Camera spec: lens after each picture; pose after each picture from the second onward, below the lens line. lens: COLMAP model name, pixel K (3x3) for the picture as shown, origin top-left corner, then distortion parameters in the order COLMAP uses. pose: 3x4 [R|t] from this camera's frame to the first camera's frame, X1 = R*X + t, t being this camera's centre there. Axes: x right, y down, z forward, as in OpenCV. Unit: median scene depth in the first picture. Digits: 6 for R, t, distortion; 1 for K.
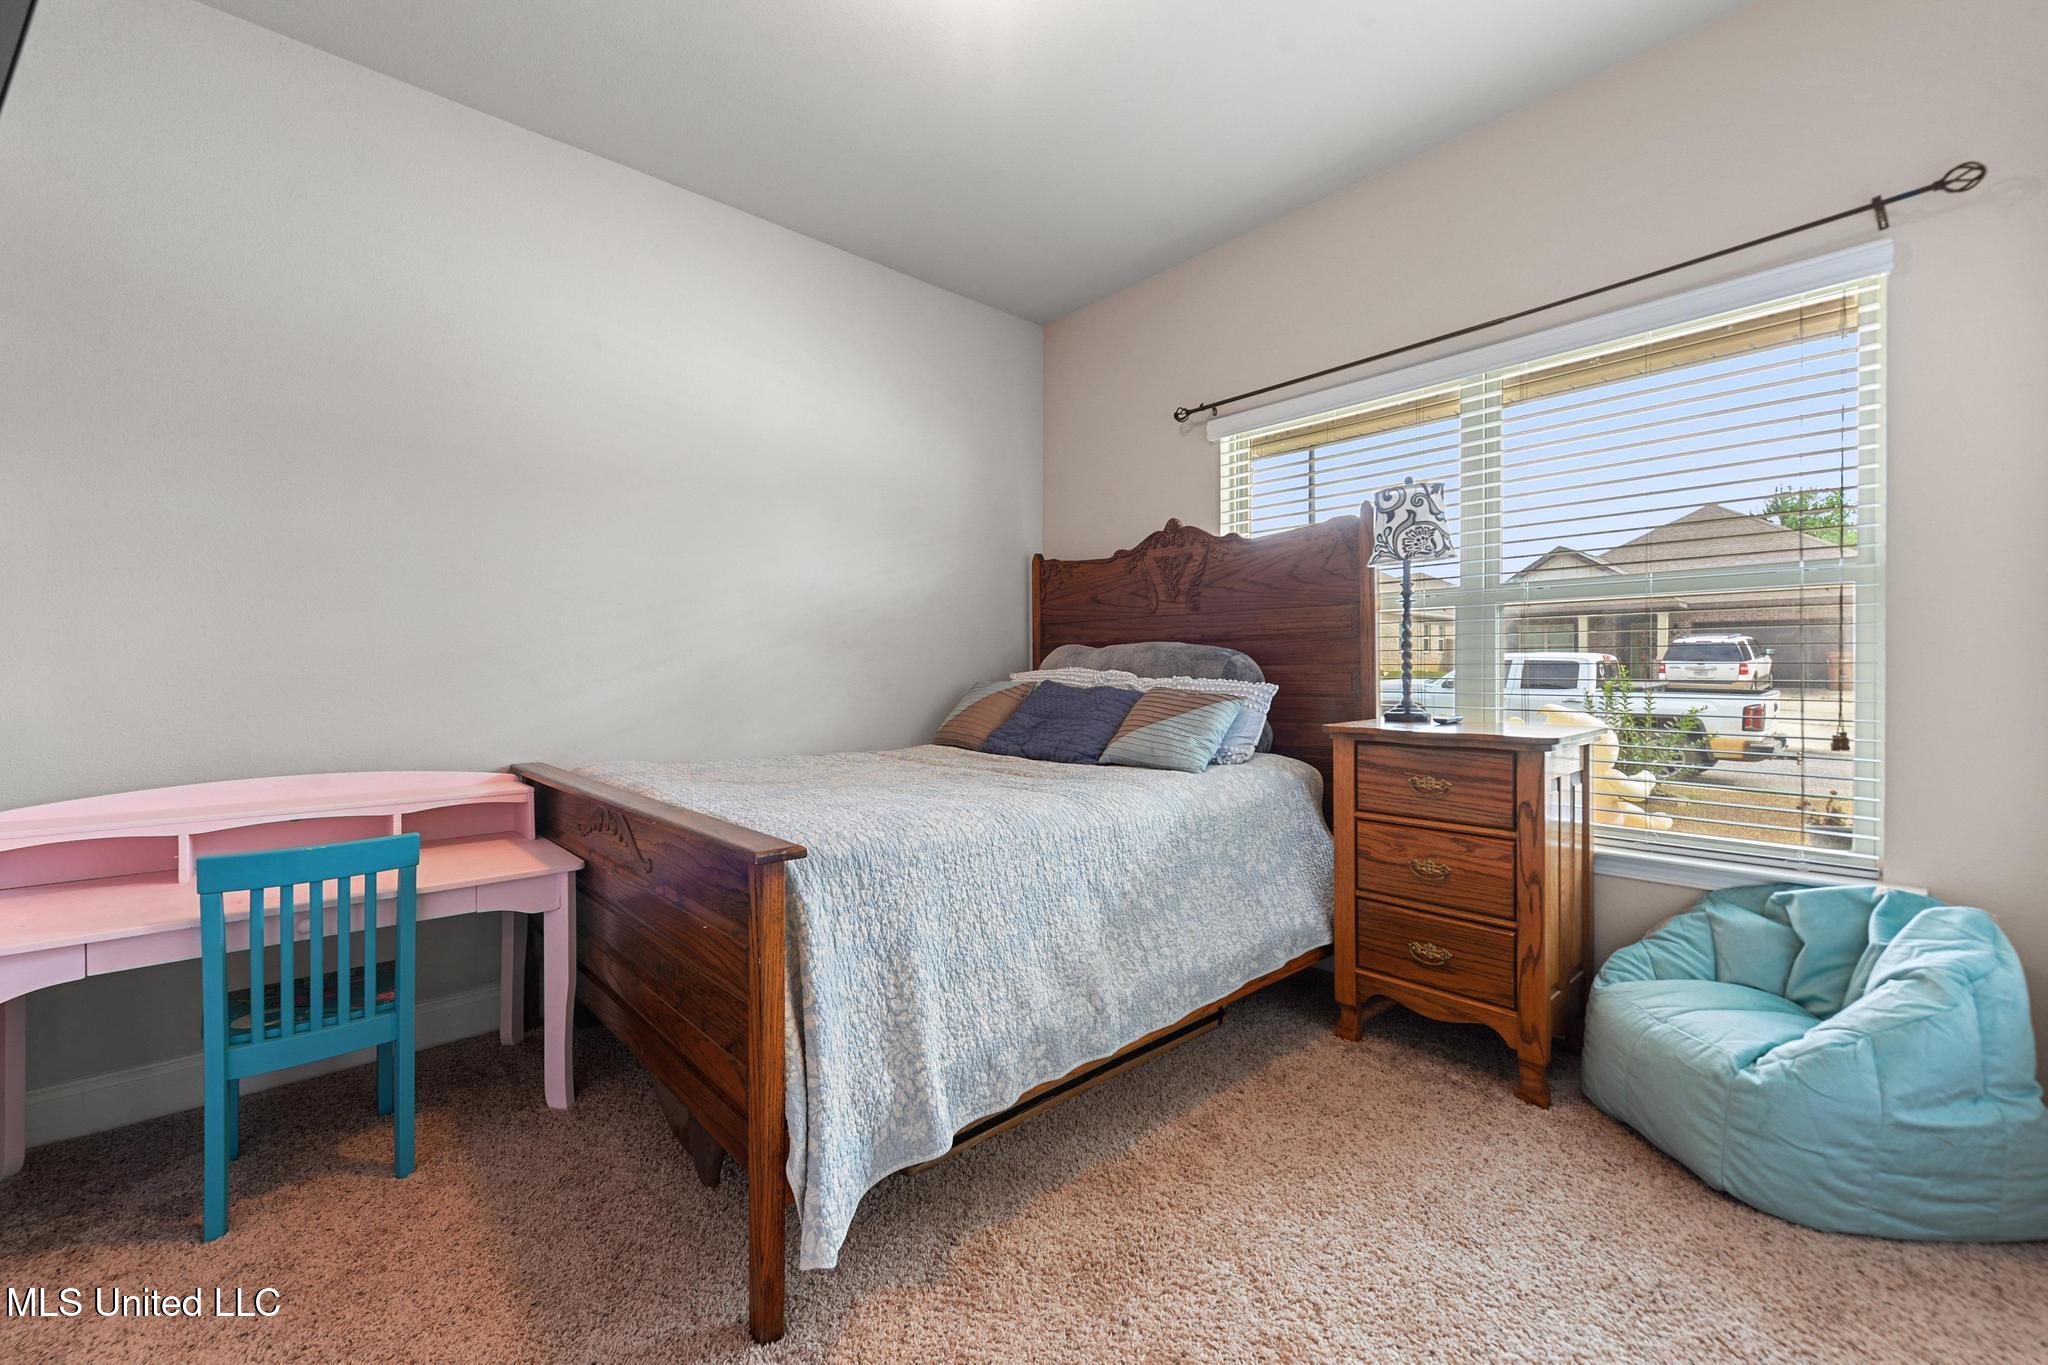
lens RADIAL K [[829.4, 0, 1022.1], [0, 829.4, 674.4], [0, 0, 1]] dist [0.008513, -0.000907]
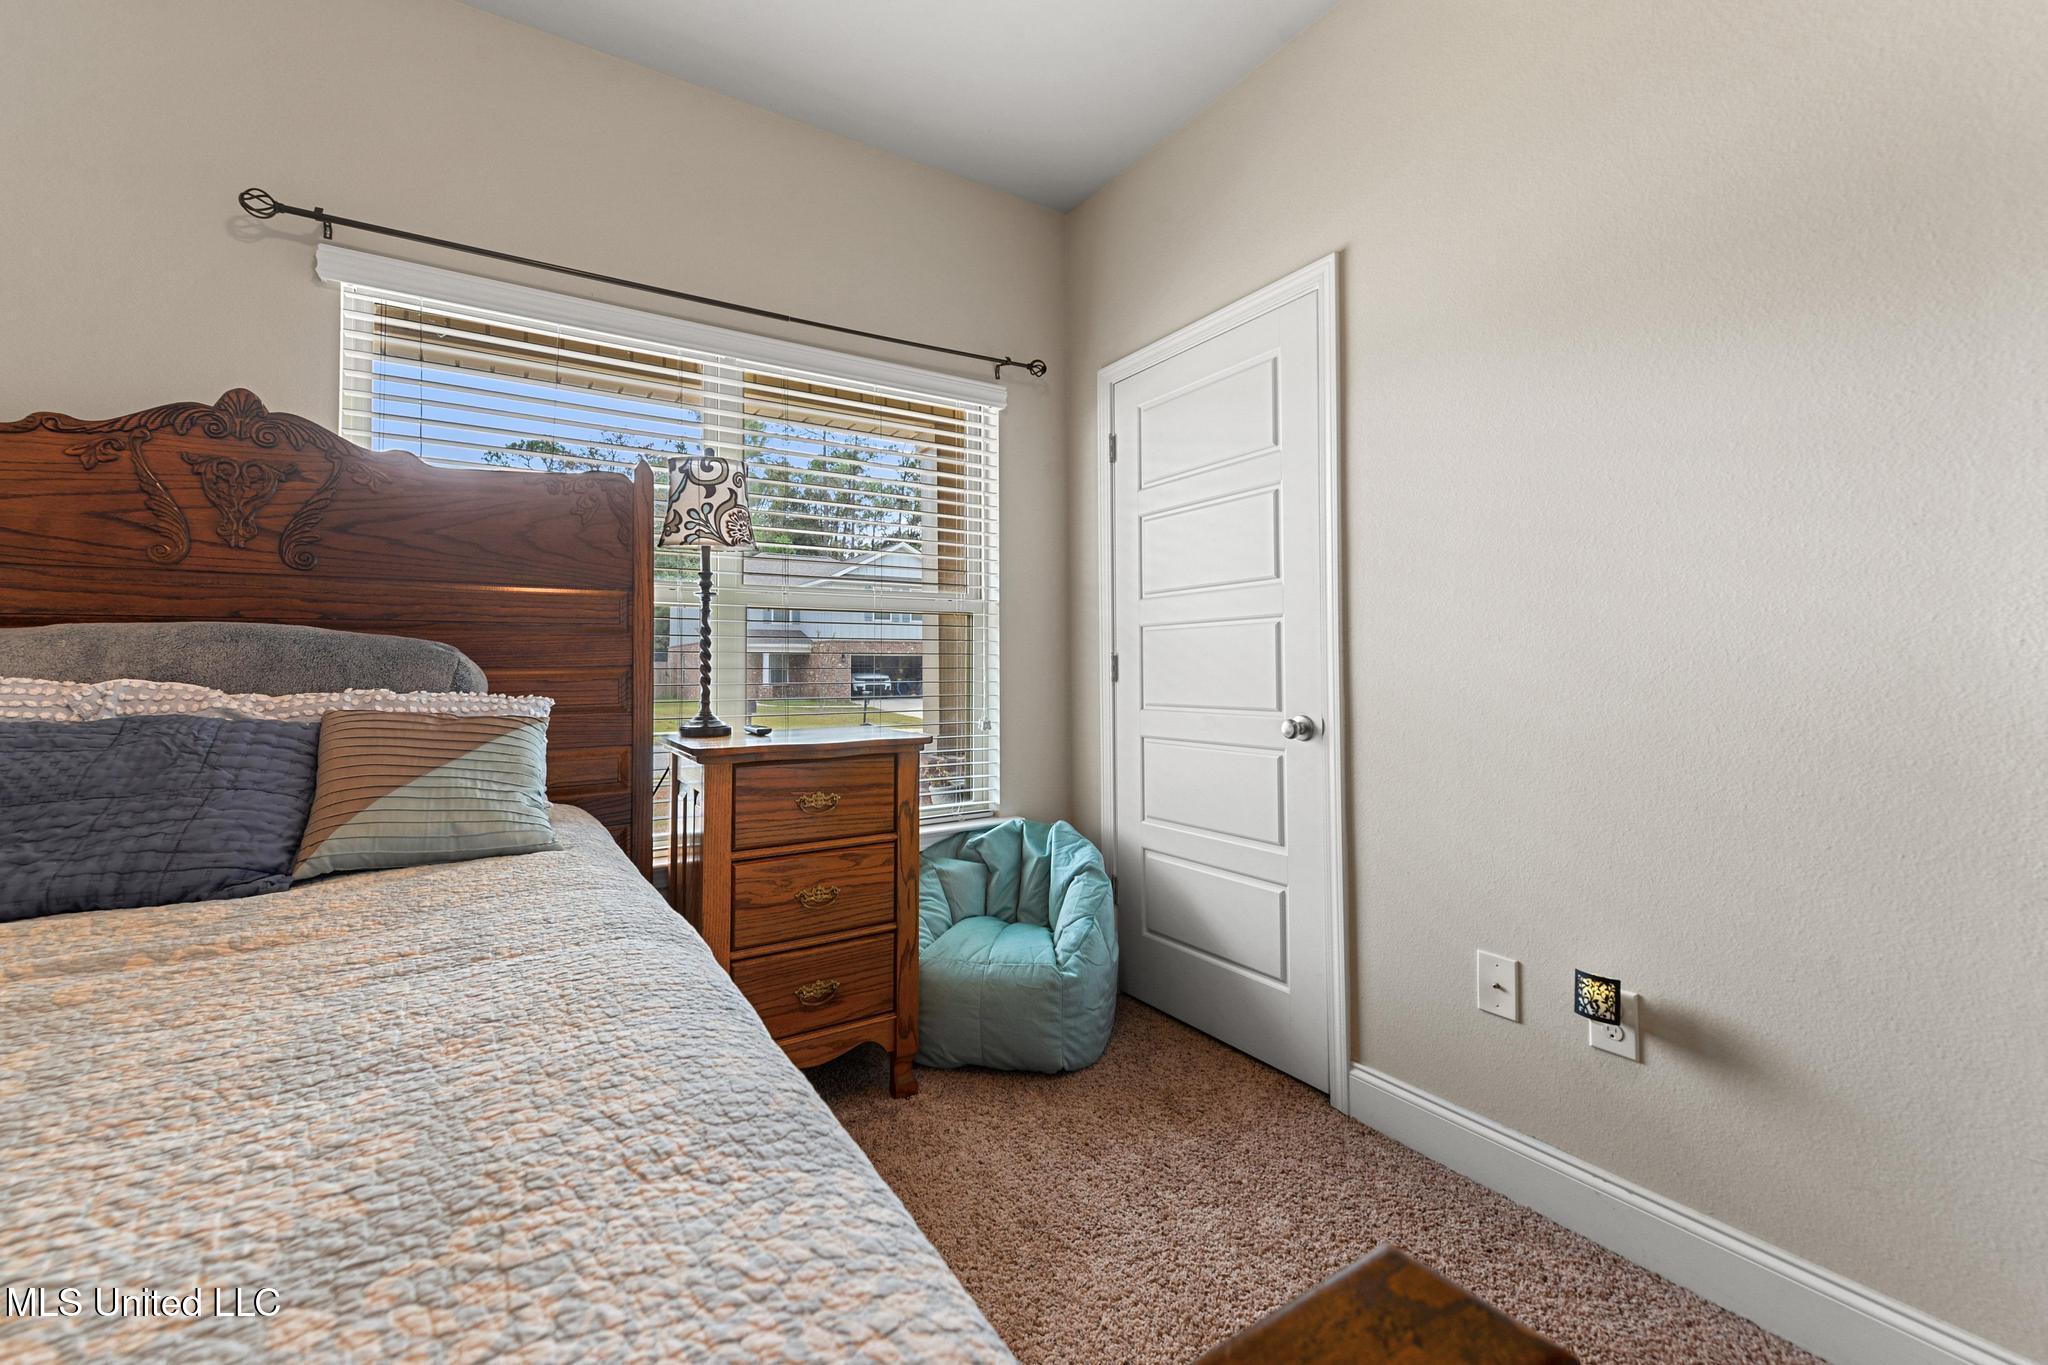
lens RADIAL K [[829.4, 0, 1012.3], [0, 829.4, 641.8], [0, 0, 1]] dist [0.008513, -0.000907]
pose [[0.175074, 0.032773, 0.984010, -0.325643], [0.010102, 0.999333, -0.035081, -0.006342], [-0.984503, 0.016082, 0.174626, 0.566597]]
